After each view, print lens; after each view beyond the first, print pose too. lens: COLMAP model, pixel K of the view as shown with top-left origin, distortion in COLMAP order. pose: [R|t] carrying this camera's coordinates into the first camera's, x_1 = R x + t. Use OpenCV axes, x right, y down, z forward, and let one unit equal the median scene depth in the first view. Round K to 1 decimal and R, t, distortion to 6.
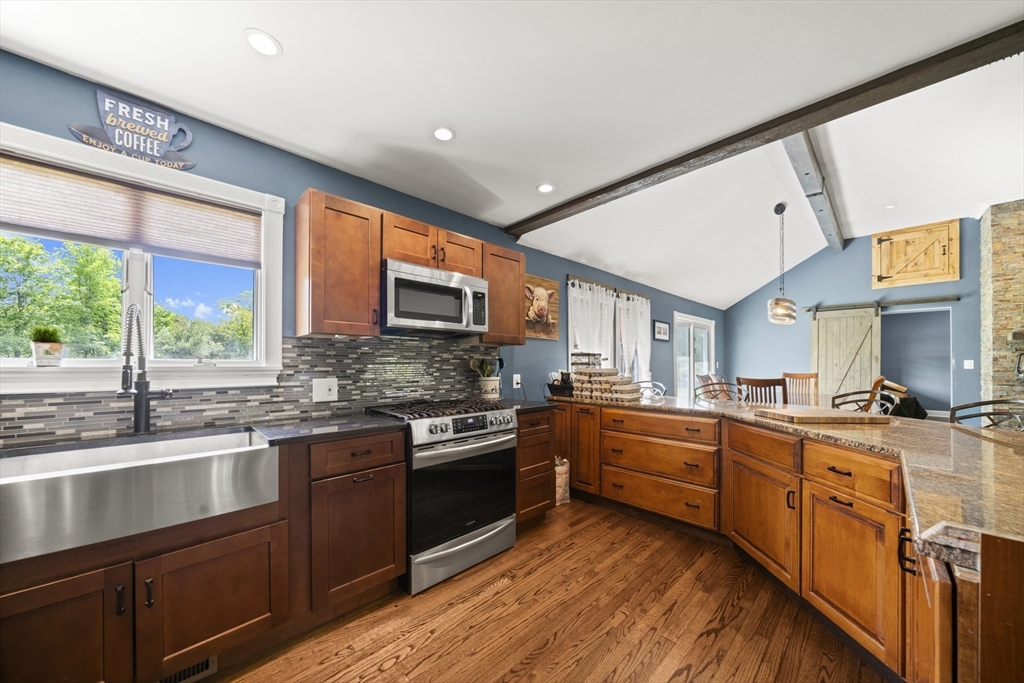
lens RADIAL K [[357.2, 0, 513.8], [0, 357.2, 362.0], [0, 0, 1]] dist [-0.006939, -0.000026]
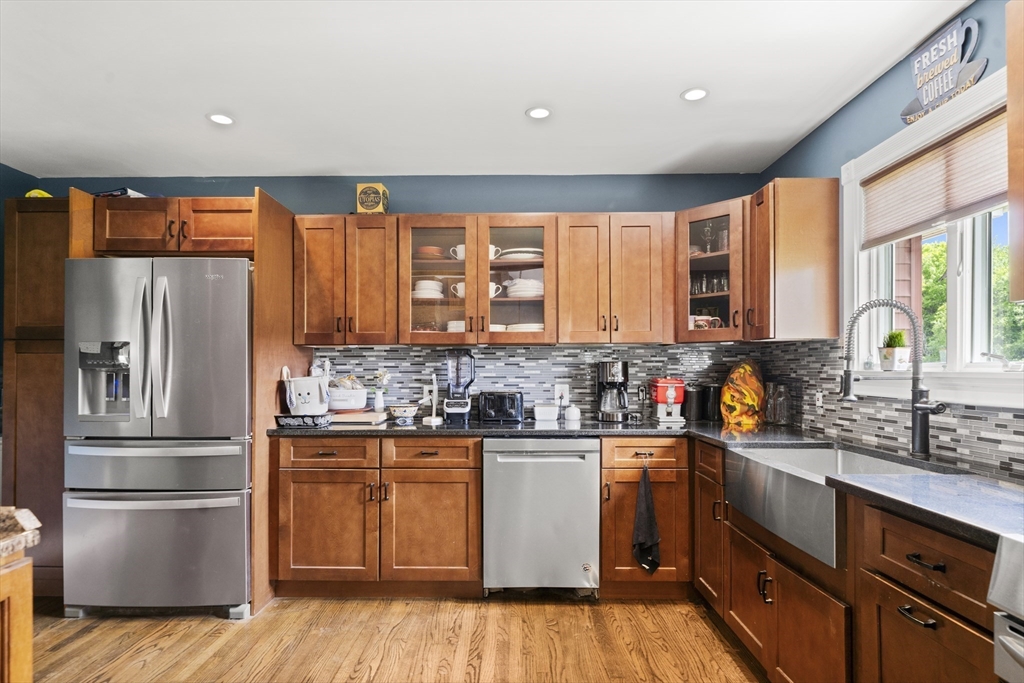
lens RADIAL K [[557.4, 0, 511.2], [0, 557.4, 368.2], [0, 0, 1]] dist [-0.000480, -0.000430]
pose [[-0.700713, -0.000054, -0.713444, 0.392735], [0.006927, 0.999952, -0.006879, 0.005633], [0.713410, -0.009762, -0.700679, 0.956415]]
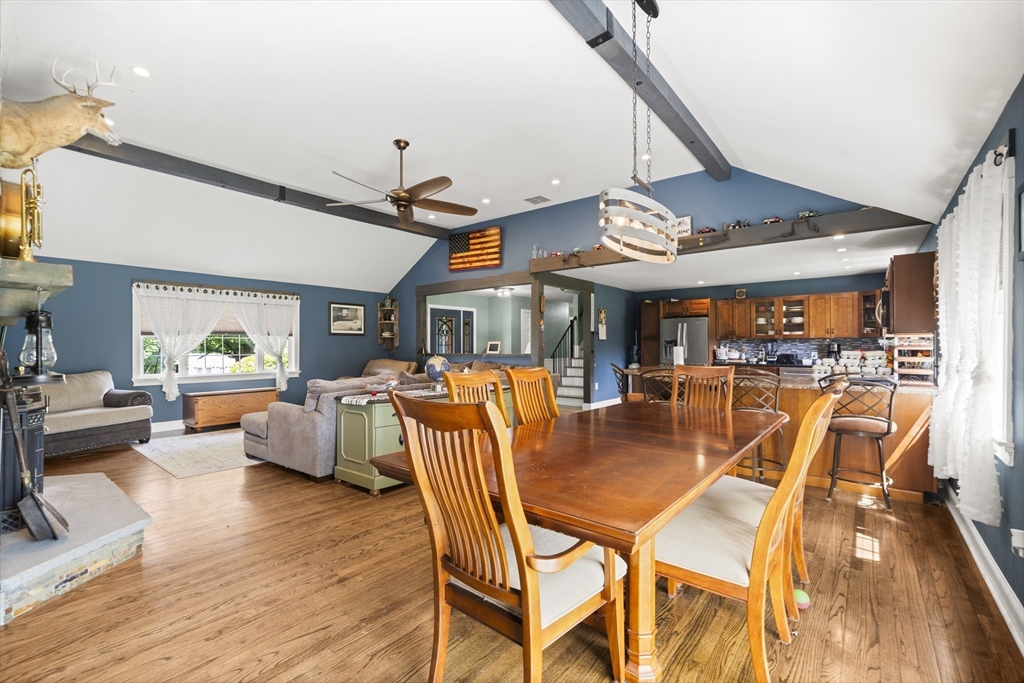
lens RADIAL K [[443.1, 0, 512.0], [0, 443.1, 341.5], [0, 0, 1]] dist [0.000170, -0.000046]
pose [[-0.992436, 0.001269, -0.122754, 2.187262], [0.003016, 0.999897, -0.014050, 0.000743], [0.122723, -0.014313, -0.992338, 3.421310]]
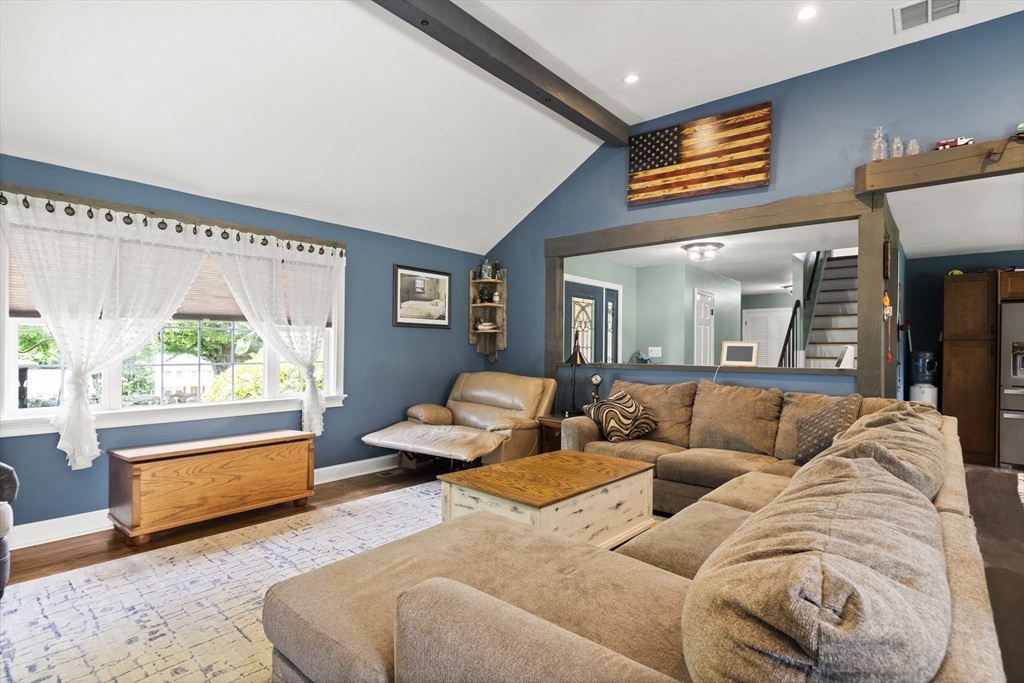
lens RADIAL K [[508.4, 0, 512.0], [0, 508.4, 341.5], [0, 0, 1]] dist [-0.001421, -0.000093]
pose [[-0.995116, -0.010248, -0.098177, 3.044271], [-0.008805, 0.999847, -0.015111, -0.012995], [0.098317, -0.014173, -0.995054, 1.672726]]
